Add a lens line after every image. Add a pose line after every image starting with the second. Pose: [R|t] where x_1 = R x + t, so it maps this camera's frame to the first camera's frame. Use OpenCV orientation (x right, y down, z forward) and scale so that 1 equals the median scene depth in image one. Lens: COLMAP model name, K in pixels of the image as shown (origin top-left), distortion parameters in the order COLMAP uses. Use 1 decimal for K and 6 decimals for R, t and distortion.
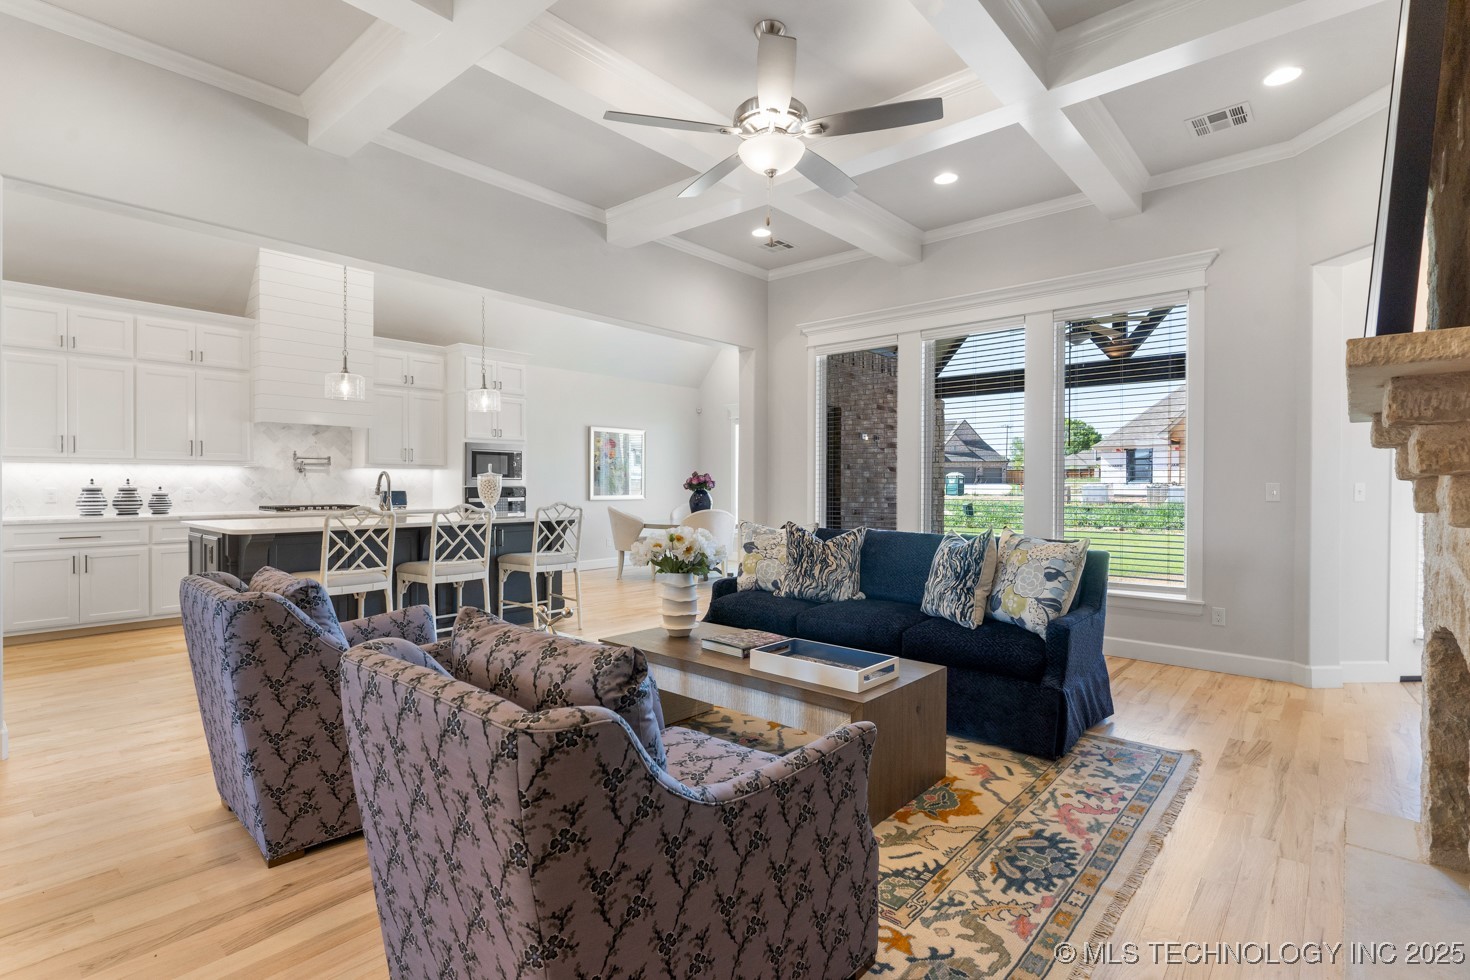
lens RADIAL K [[710.0, 0, 723.0], [0, 710.0, 486.1], [0, 0, 1]] dist [0.003957, -0.000255]
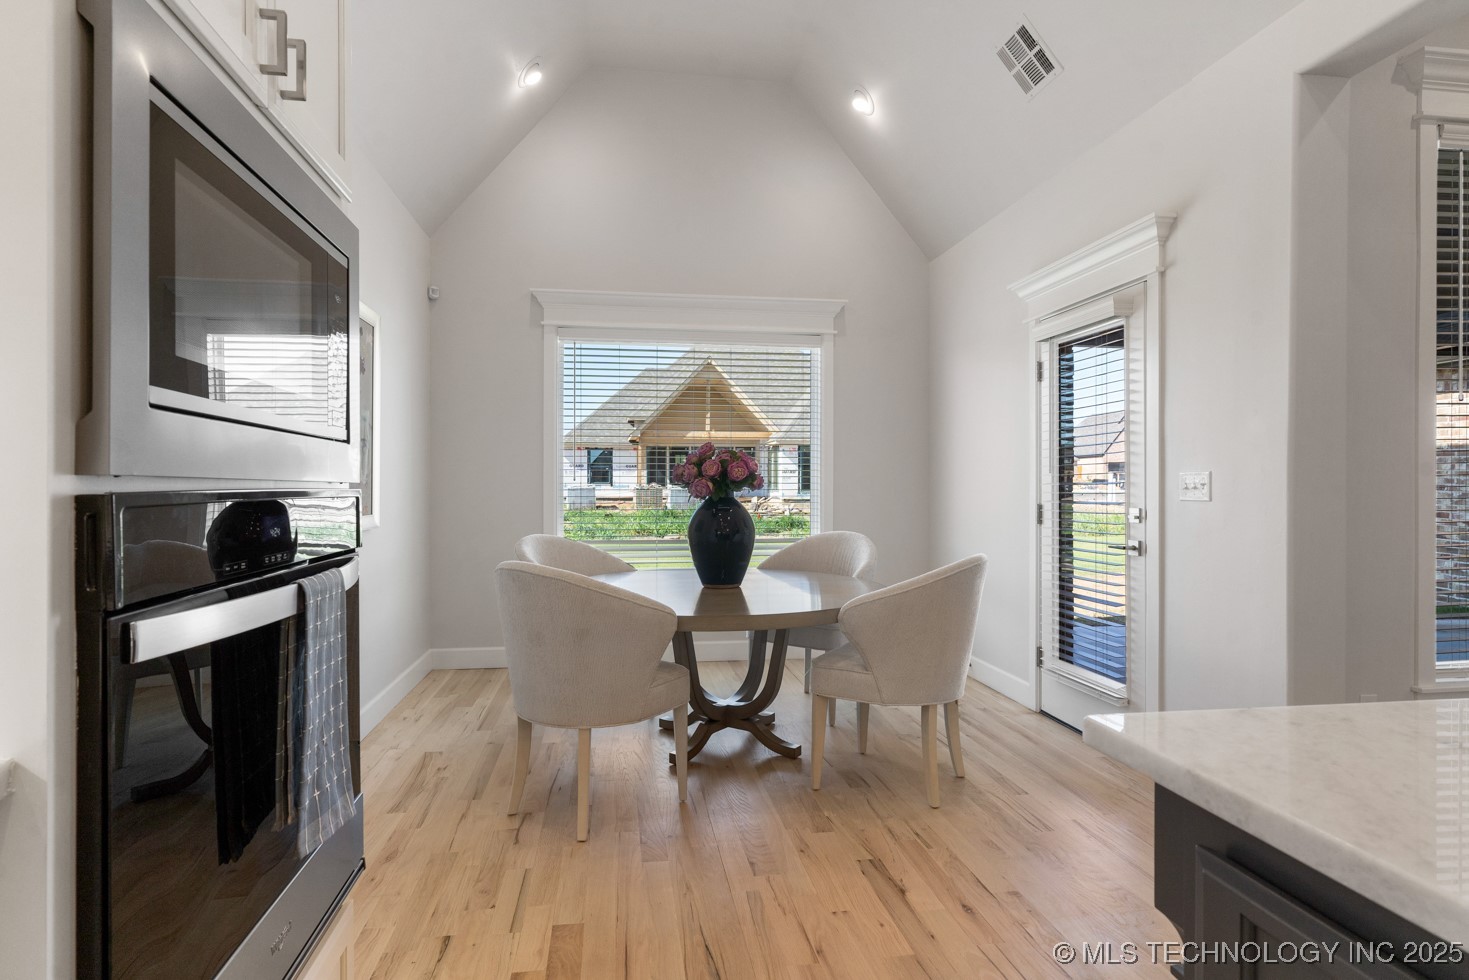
lens RADIAL K [[762.4, 0, 738.1], [0, 762.4, 487.0], [0, 0, 1]] dist [-0.002156, 0.002598]
pose [[0.626407, -0.003546, 0.779488, -0.594757], [0.004974, 0.999987, 0.000551, 0.000954], [-0.779480, 0.003532, 0.626417, 1.418783]]
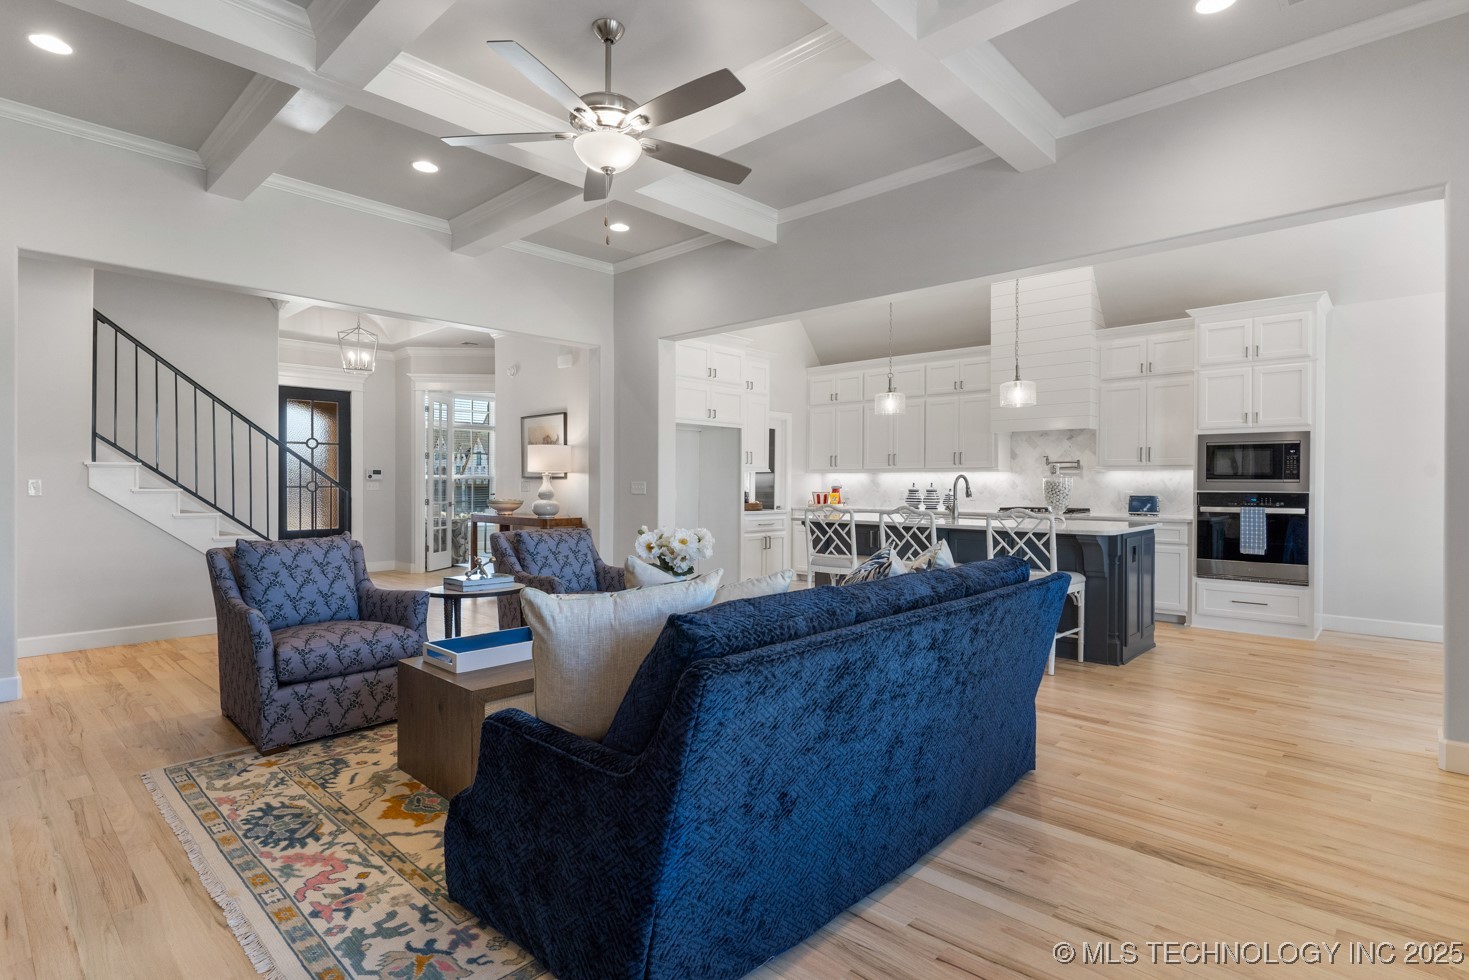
lens RADIAL K [[727.3, 0, 723.7], [0, 727.3, 488.1], [0, 0, 1]] dist [-0.005022, 0.004082]
pose [[-0.031552, 0.002960, -0.999498, 0.720187], [-0.008523, 0.999958, 0.003230, -0.001594], [0.999466, 0.008621, -0.031525, 0.801956]]
